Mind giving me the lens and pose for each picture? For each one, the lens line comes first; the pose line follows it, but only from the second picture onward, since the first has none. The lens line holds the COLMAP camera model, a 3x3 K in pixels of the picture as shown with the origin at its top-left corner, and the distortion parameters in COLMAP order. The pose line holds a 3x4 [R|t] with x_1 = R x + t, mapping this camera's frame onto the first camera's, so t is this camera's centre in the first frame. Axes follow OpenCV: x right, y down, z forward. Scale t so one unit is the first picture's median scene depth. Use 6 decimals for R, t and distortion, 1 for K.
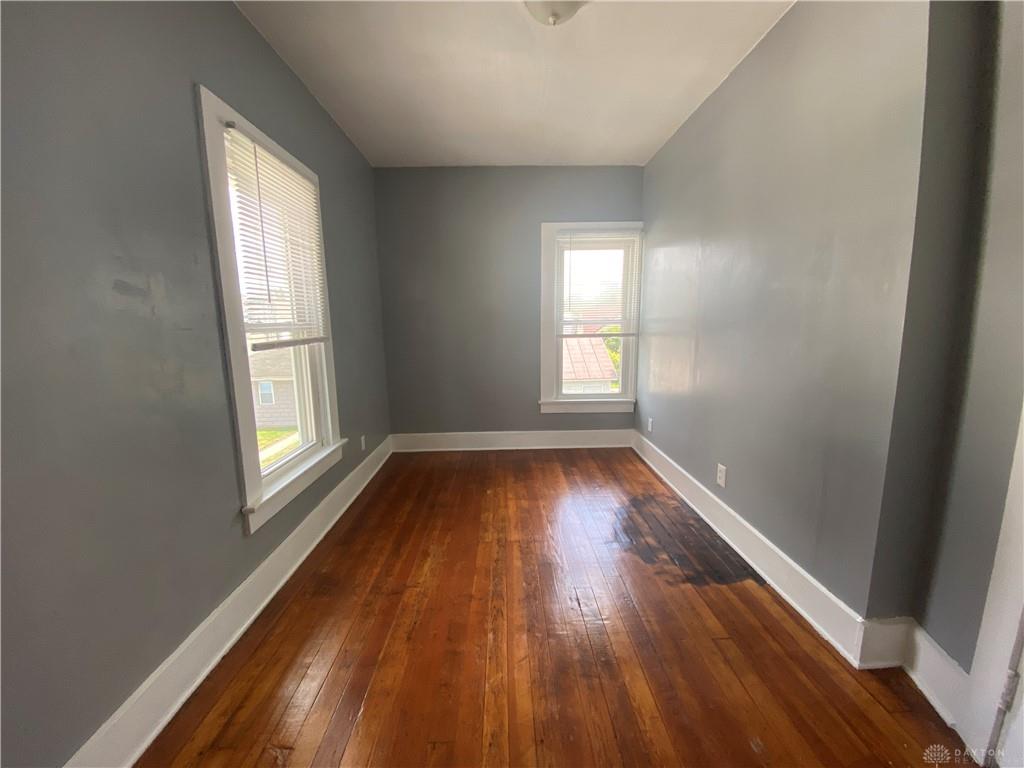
lens RADIAL K [[414.7, 0, 510.3], [0, 414.7, 389.3], [0, 0, 1]] dist [-0.002615, -0.003632]
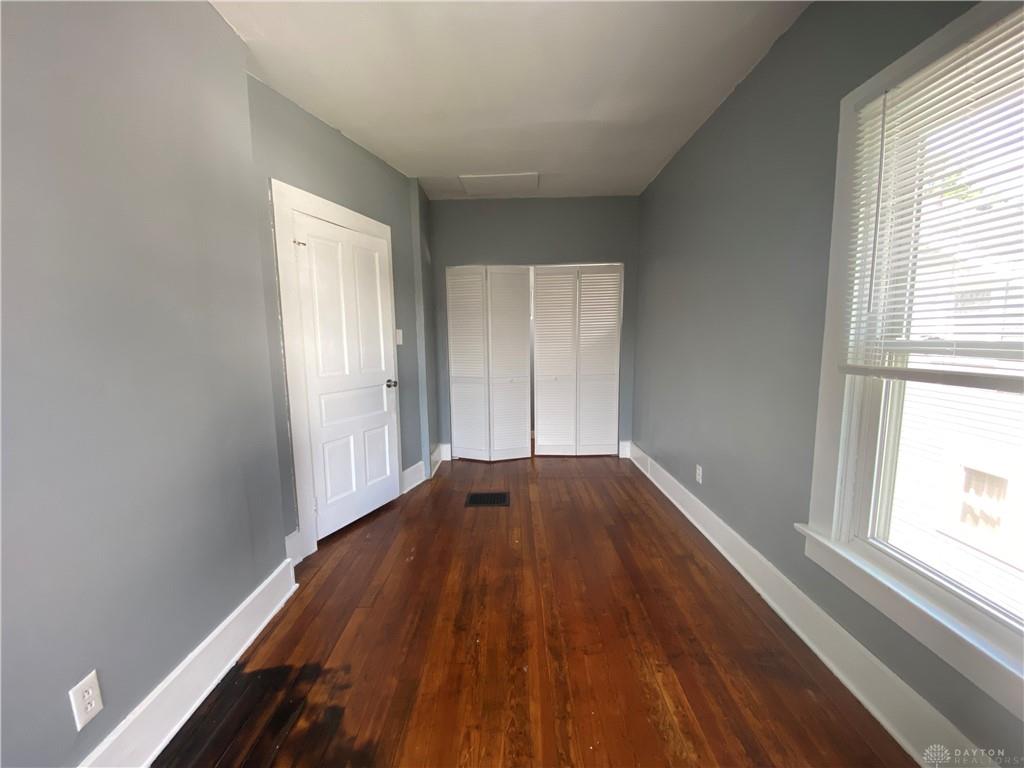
lens RADIAL K [[414.7, 0, 508.5], [0, 414.7, 386.0], [0, 0, 1]] dist [-0.002615, -0.003632]
pose [[-0.999193, 0.024206, 0.032039, 0.027443], [0.032117, 0.960669, 0.275834, -0.284848], [-0.024102, 0.276641, -0.960671, 1.624446]]
